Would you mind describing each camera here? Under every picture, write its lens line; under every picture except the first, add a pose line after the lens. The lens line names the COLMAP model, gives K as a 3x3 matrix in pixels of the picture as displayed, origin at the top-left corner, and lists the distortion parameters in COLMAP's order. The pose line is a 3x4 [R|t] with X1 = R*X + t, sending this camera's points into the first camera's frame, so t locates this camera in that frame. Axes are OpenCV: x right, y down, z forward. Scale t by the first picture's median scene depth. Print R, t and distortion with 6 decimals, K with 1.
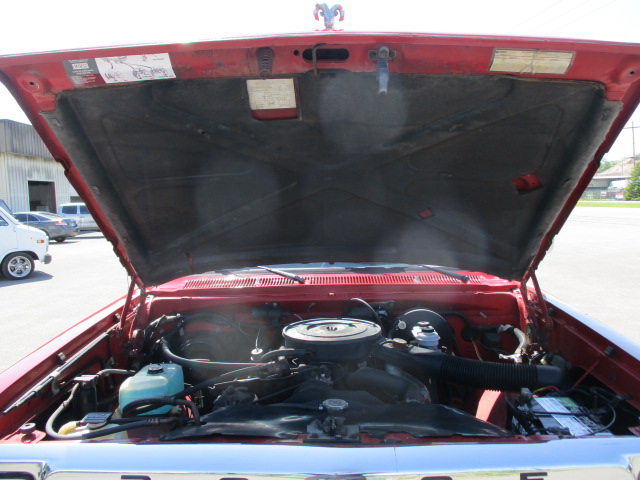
lens RADIAL K [[533.6, 0, 323.6], [0, 533.6, 238.9], [0, 0, 1]] dist [-0.029141, 0.012542]
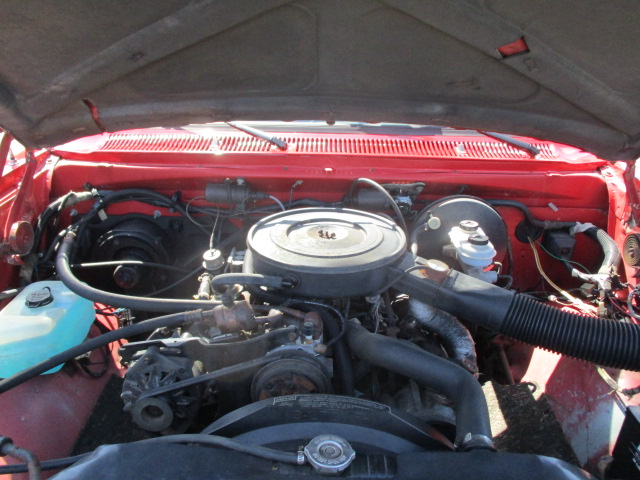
lens RADIAL K [[533.6, 0, 323.6], [0, 533.6, 238.9], [0, 0, 1]] dist [-0.029141, 0.012542]
pose [[0.999267, 0.033507, 0.018491, 0.000251], [-0.037715, 0.944218, 0.327154, -0.027219], [-0.006497, -0.327611, 0.944790, 0.365247]]
